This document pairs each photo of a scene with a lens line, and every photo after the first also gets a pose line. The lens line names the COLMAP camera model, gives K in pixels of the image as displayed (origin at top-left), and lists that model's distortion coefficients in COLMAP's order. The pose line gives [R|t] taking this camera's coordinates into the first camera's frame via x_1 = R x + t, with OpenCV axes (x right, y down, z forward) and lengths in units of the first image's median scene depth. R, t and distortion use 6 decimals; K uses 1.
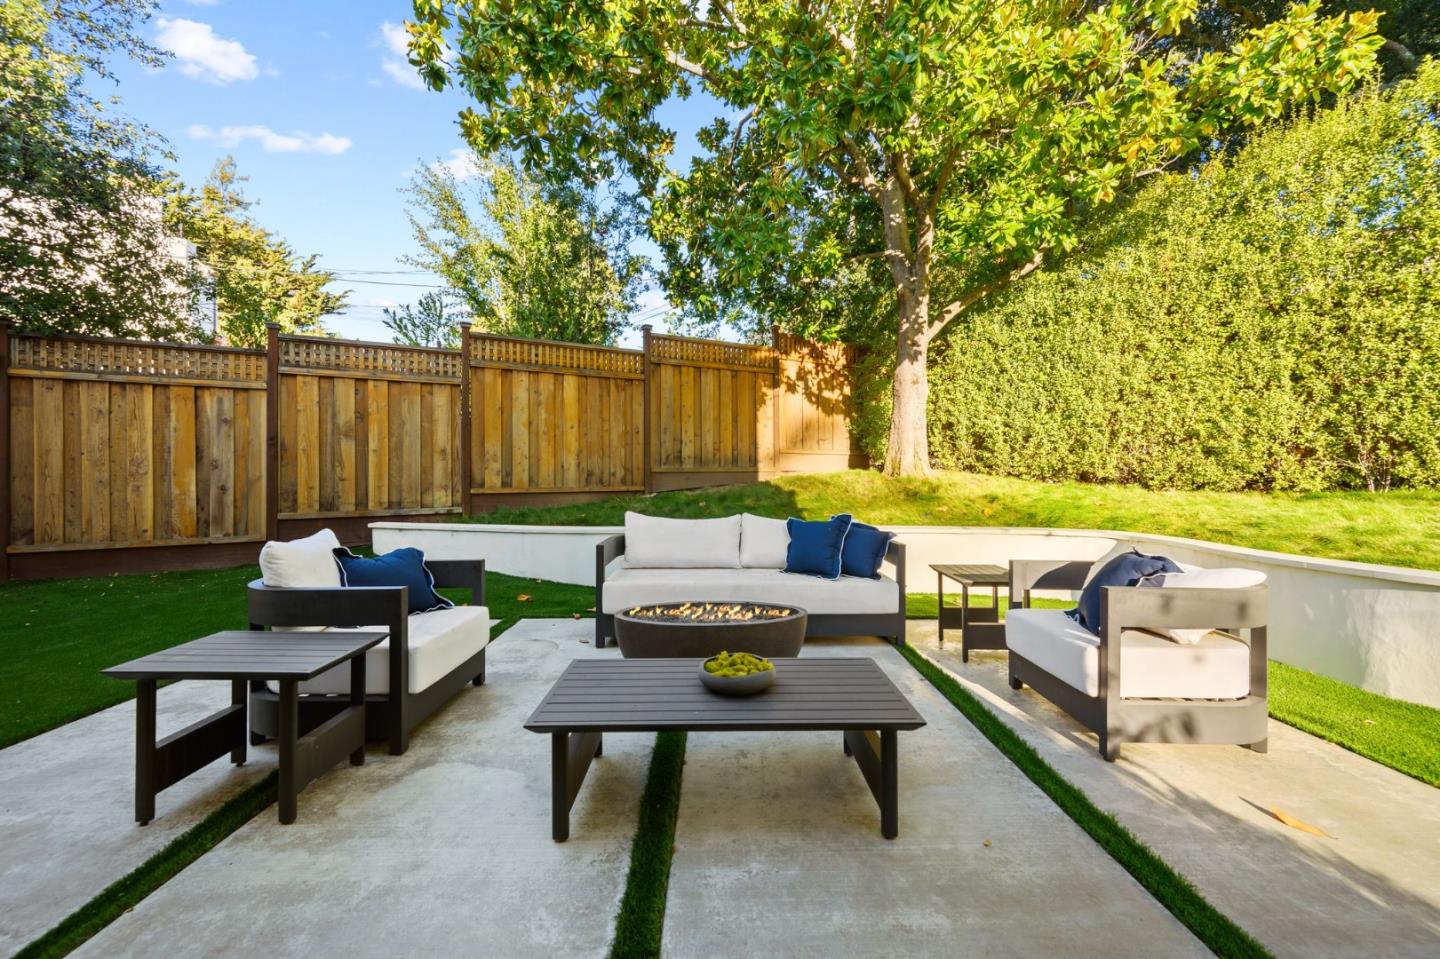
lens RADIAL K [[562.4, 0, 719.8], [0, 562.4, 472.8], [0, 0, 1]] dist [-0.000099, 0.000004]
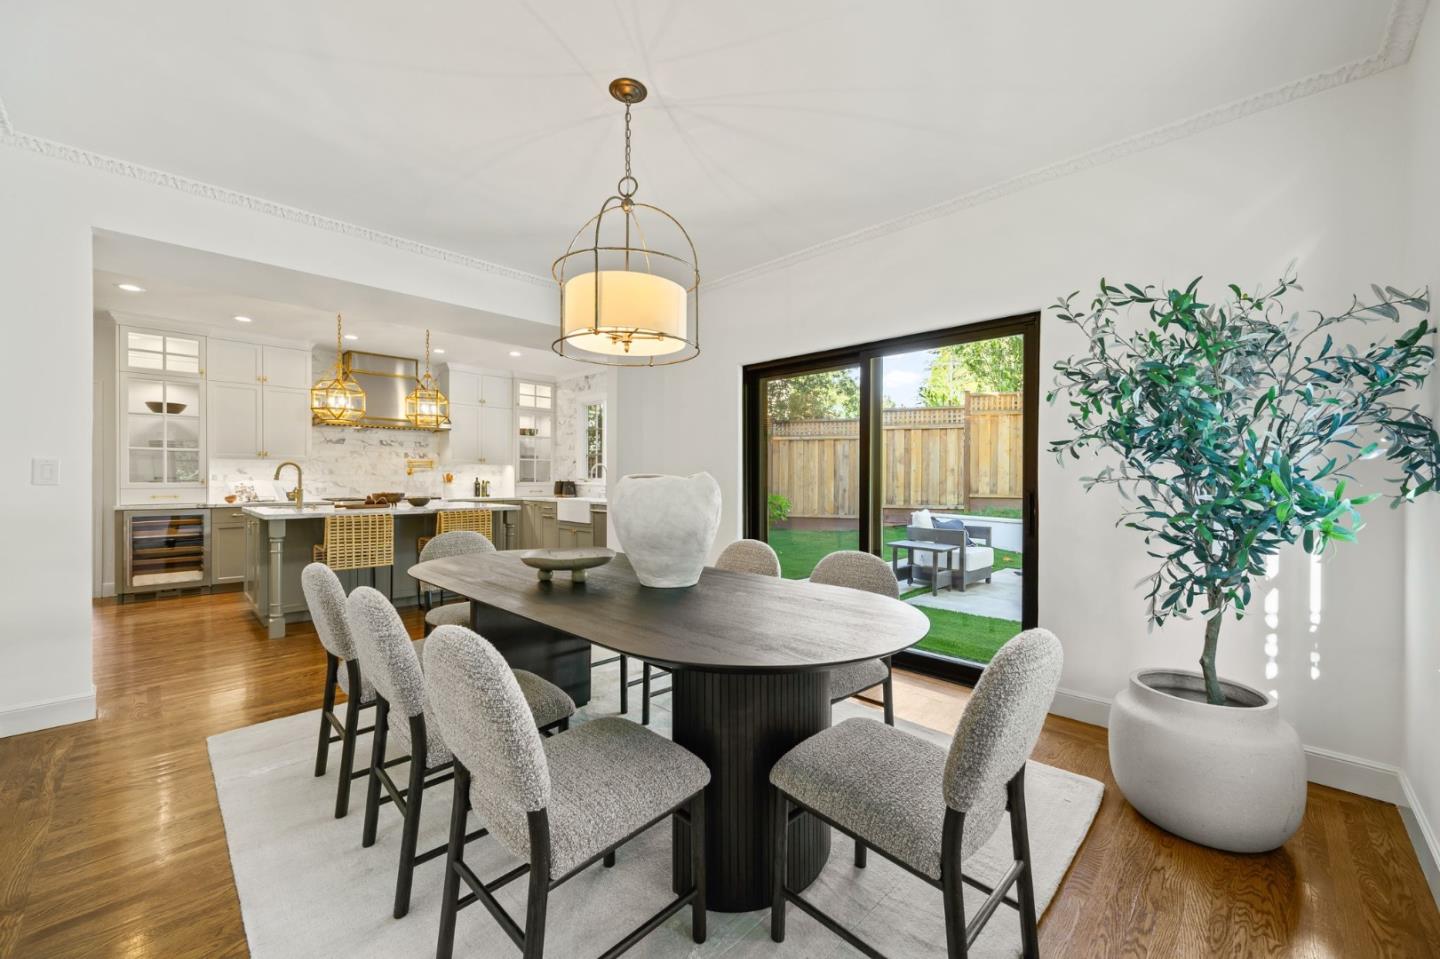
lens RADIAL K [[562.4, 0, 719.6], [0, 562.4, 480.0], [0, 0, 1]] dist [-0.000099, 0.000004]
pose [[0.706706, 0.006910, -0.707473, 0.182855], [-0.009970, 0.999950, -0.000192, -0.004001], [0.707437, 0.007189, 0.706740, -0.639041]]
